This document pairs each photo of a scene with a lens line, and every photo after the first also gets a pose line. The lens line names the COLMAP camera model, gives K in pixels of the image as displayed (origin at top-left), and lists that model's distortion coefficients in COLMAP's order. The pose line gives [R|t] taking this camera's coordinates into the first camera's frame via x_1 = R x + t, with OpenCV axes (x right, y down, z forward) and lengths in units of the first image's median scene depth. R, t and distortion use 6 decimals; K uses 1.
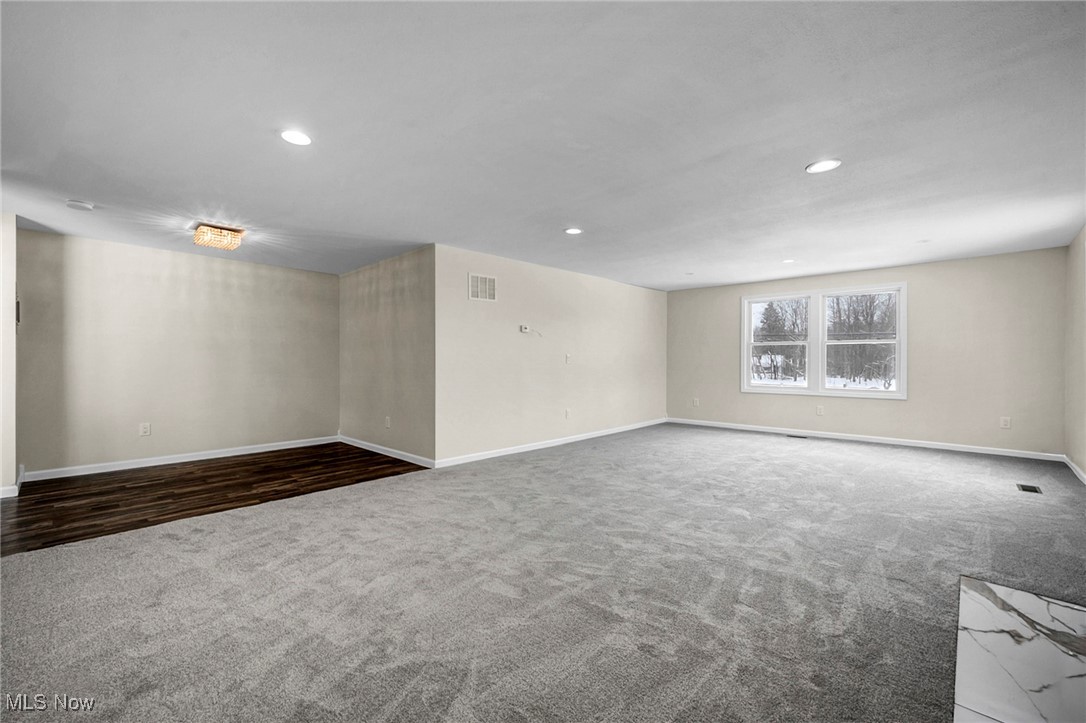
lens RADIAL K [[441.8, 0, 543.2], [0, 441.8, 361.1], [0, 0, 1]] dist [0.001014, -0.000305]
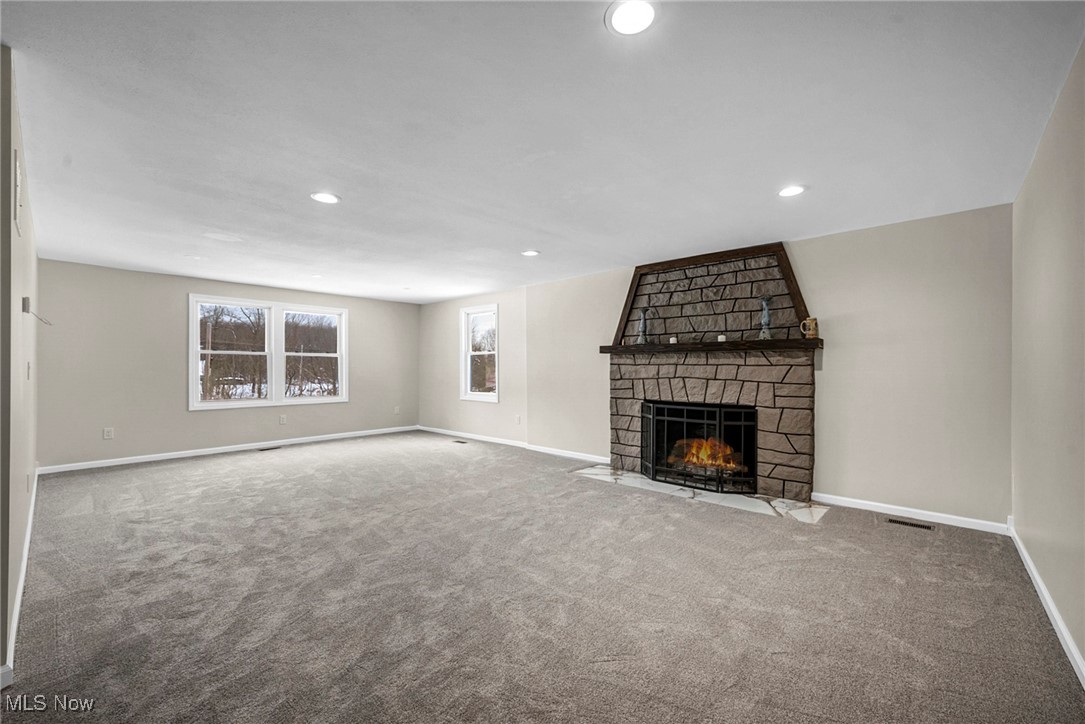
lens RADIAL K [[441.4, 0, 542.9], [0, 441.4, 364.5], [0, 0, 1]] dist [0.001014, -0.000305]
pose [[0.003140, 0.008923, 0.999955, -0.435418], [0.008891, 0.999920, -0.008951, -0.002378], [-0.999956, 0.008918, 0.003061, 0.422068]]
